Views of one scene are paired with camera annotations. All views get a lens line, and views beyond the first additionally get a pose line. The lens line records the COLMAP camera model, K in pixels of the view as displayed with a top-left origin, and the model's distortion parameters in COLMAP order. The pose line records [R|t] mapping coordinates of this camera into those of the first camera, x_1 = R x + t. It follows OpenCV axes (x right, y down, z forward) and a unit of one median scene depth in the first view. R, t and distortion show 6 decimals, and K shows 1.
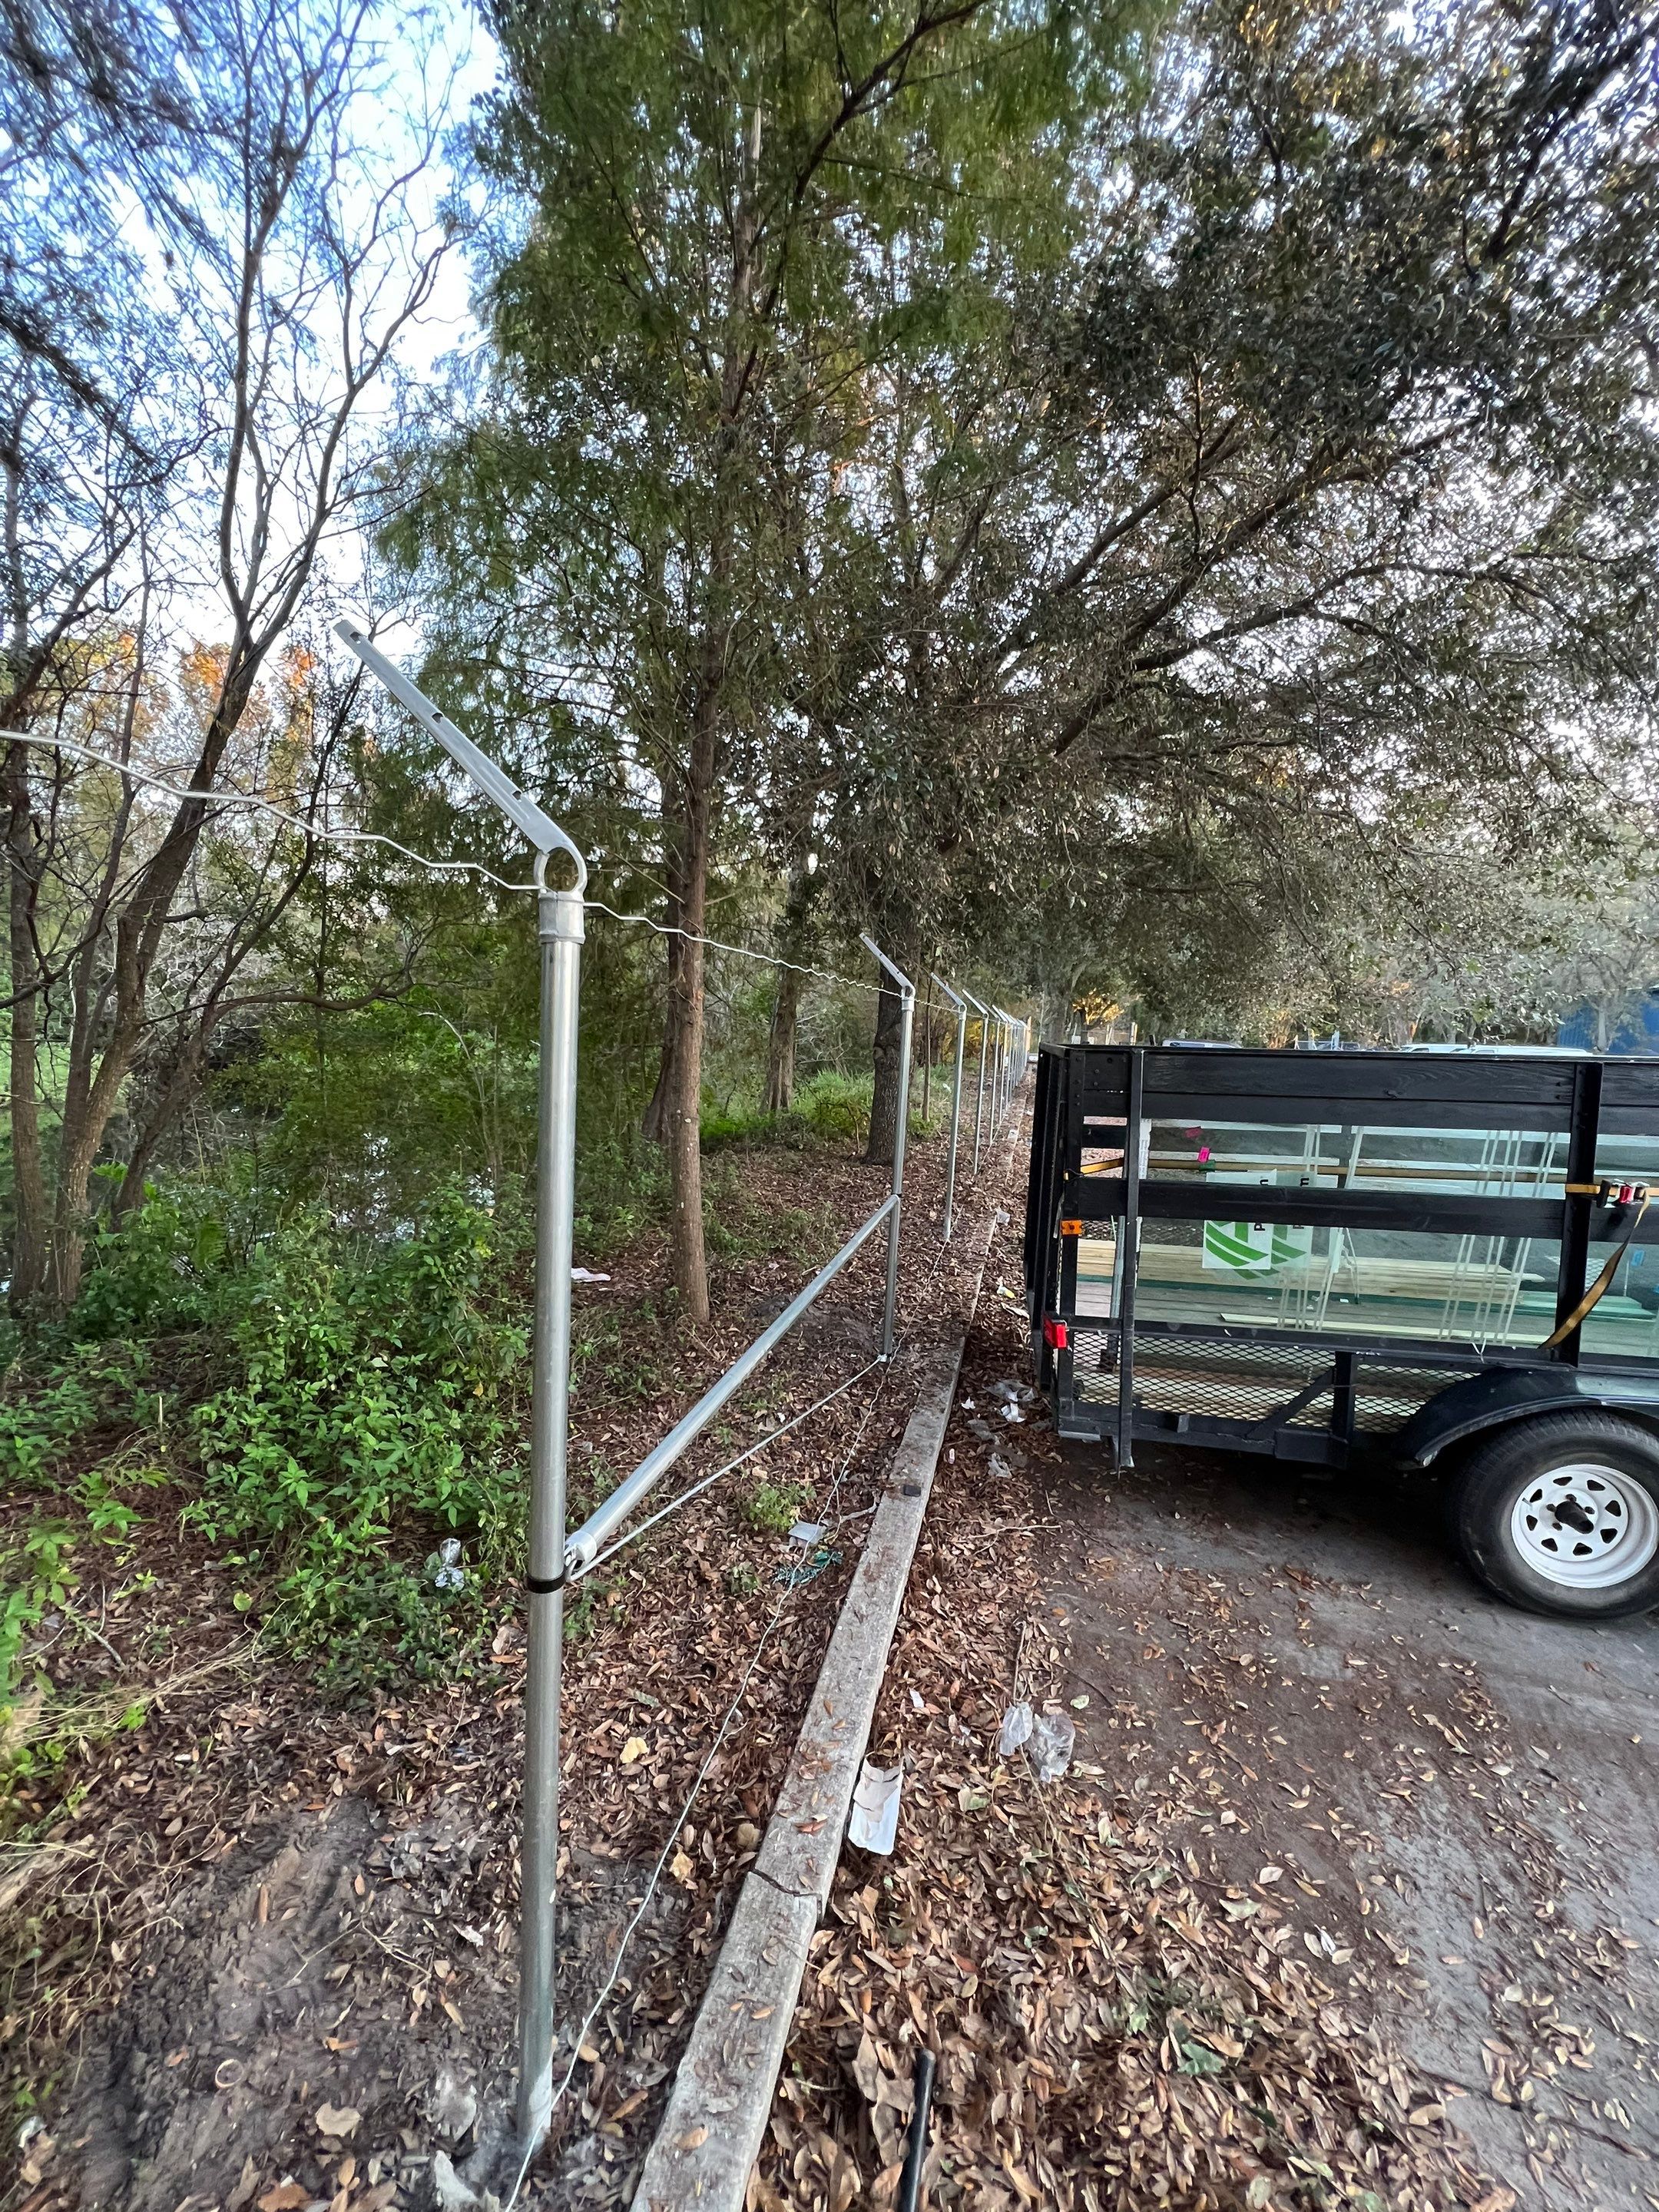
lens RADIAL K [[850.2, 0, 843.6], [0, 850.2, 1122.5], [0, 0, 1]] dist [0.000581, -0.003203]
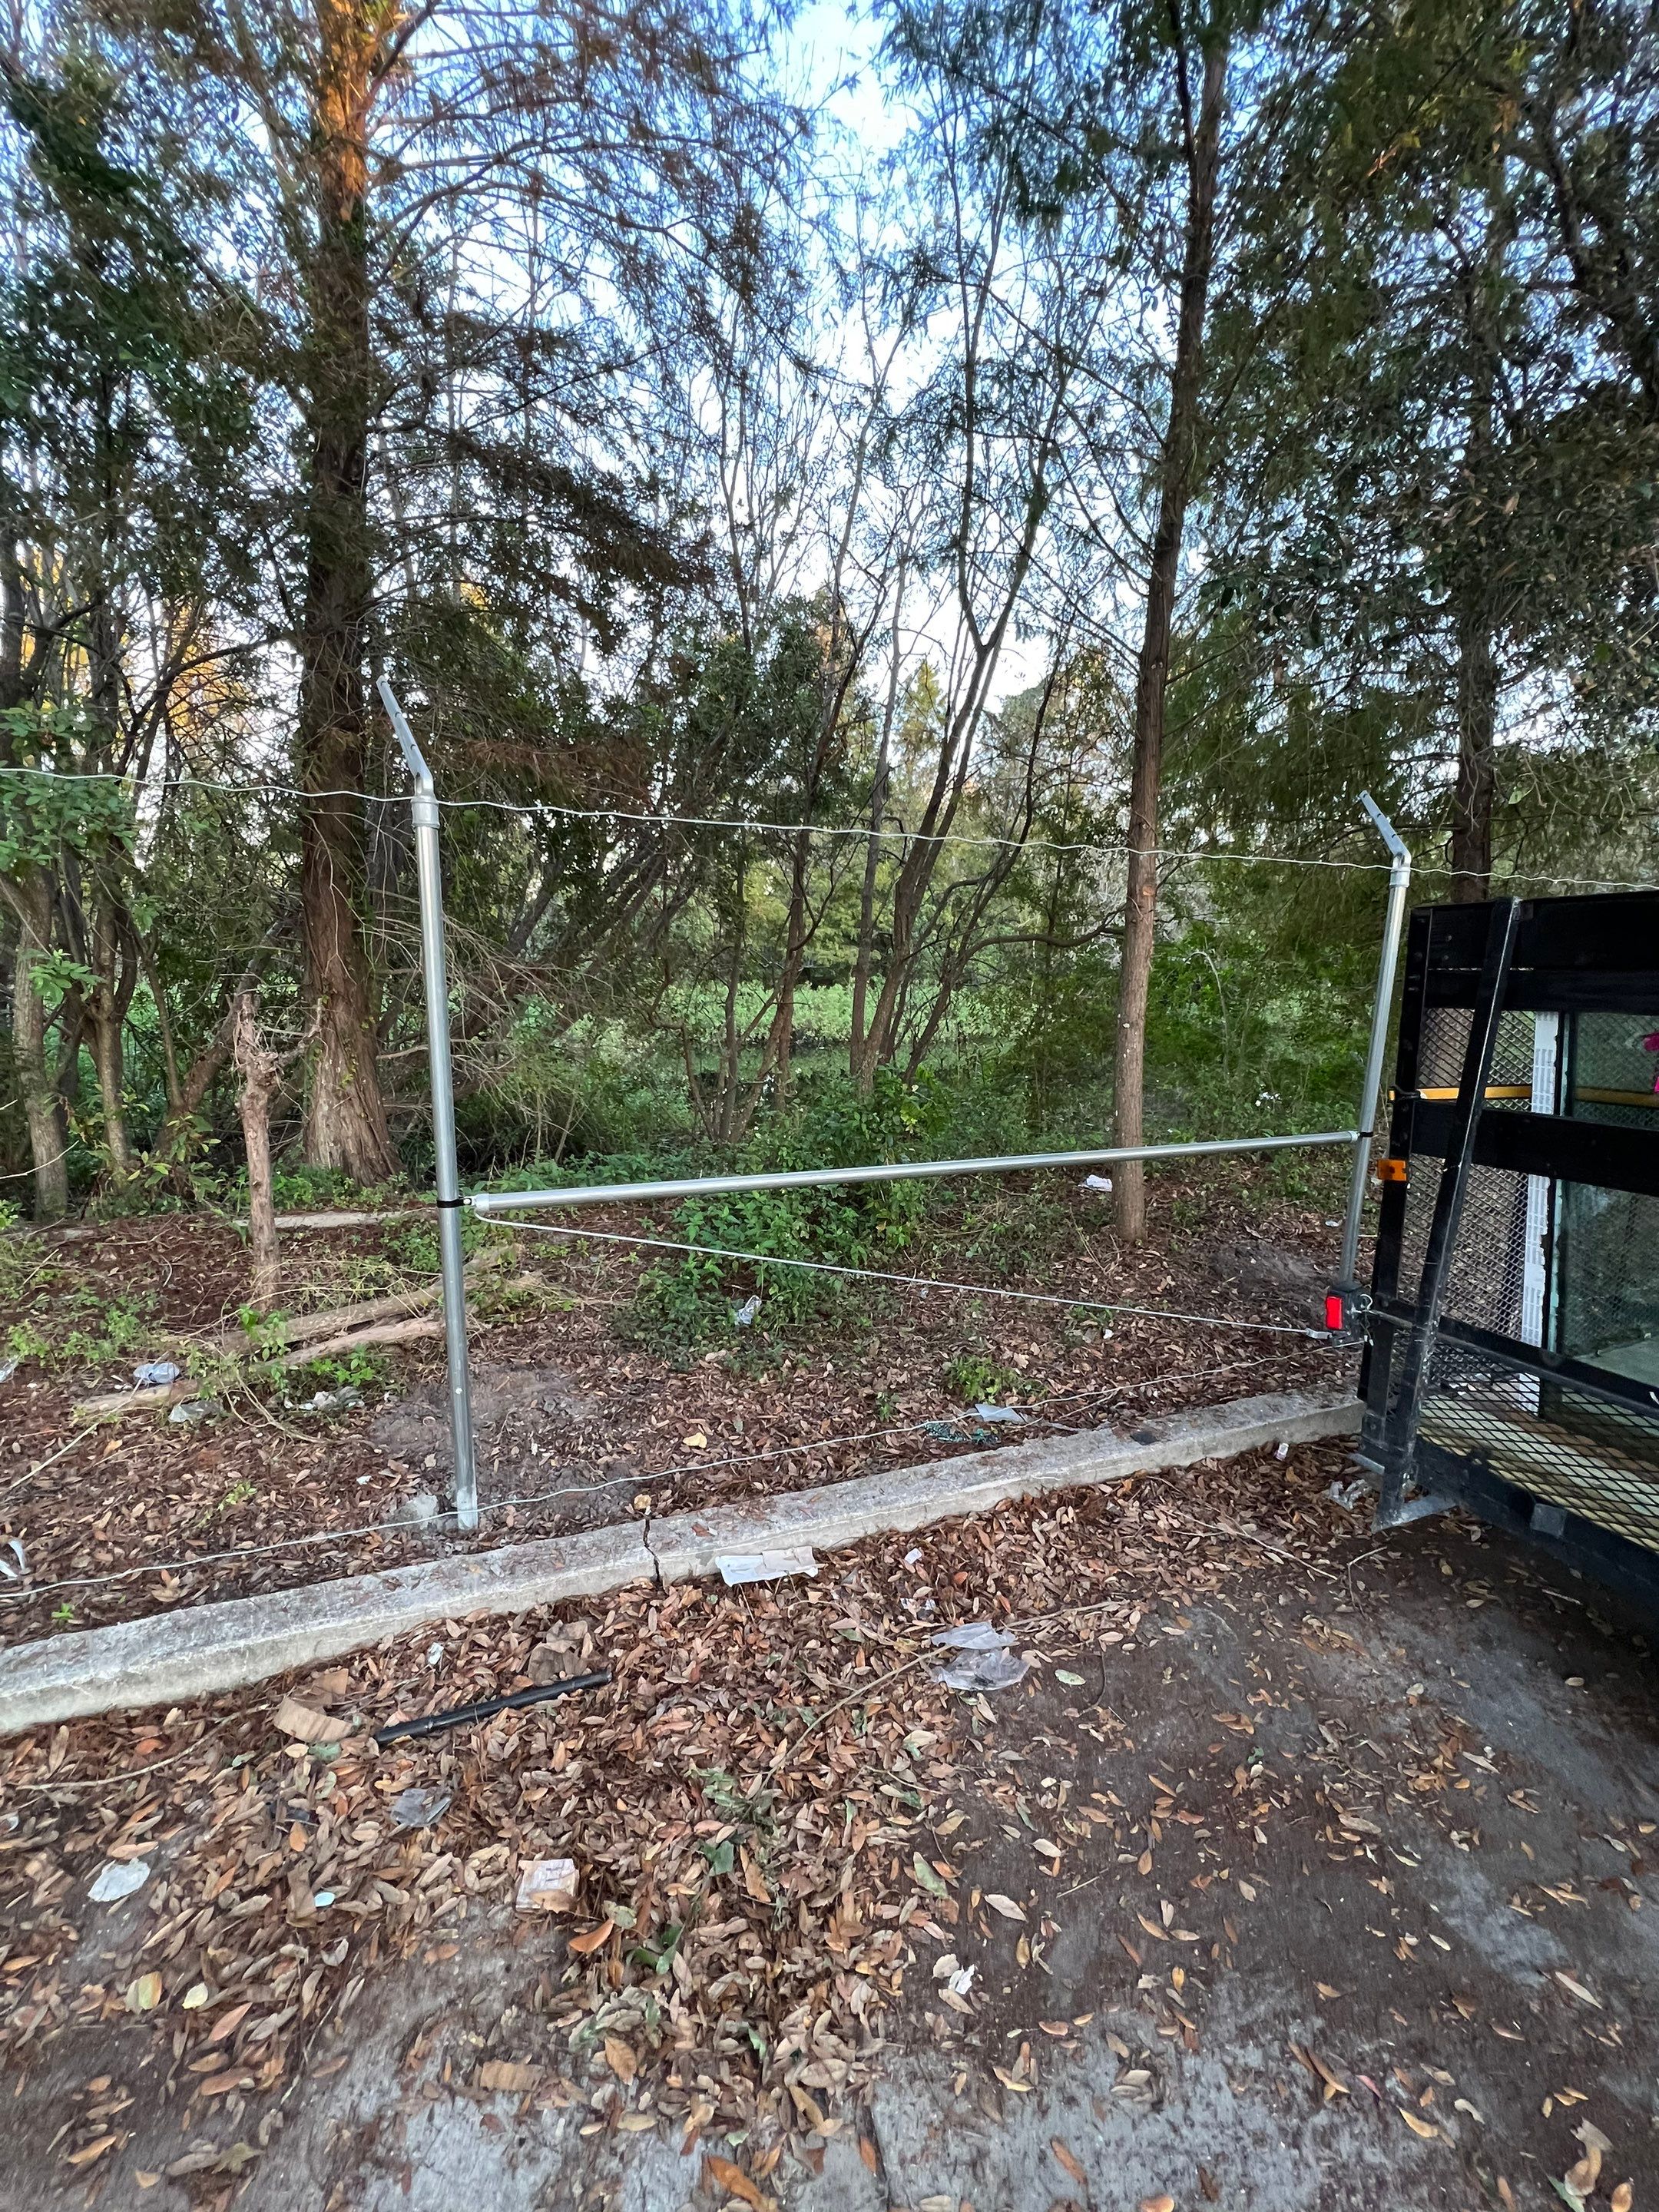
lens RADIAL K [[850.2, 0, 843.6], [0, 850.2, 1122.5], [0, 0, 1]] dist [0.000581, -0.003203]
pose [[0.586876, 0.125872, -0.799833, 0.931775], [-0.078283, 0.992035, 0.098679, 0.077329], [0.805884, 0.004701, 0.592055, 0.381019]]
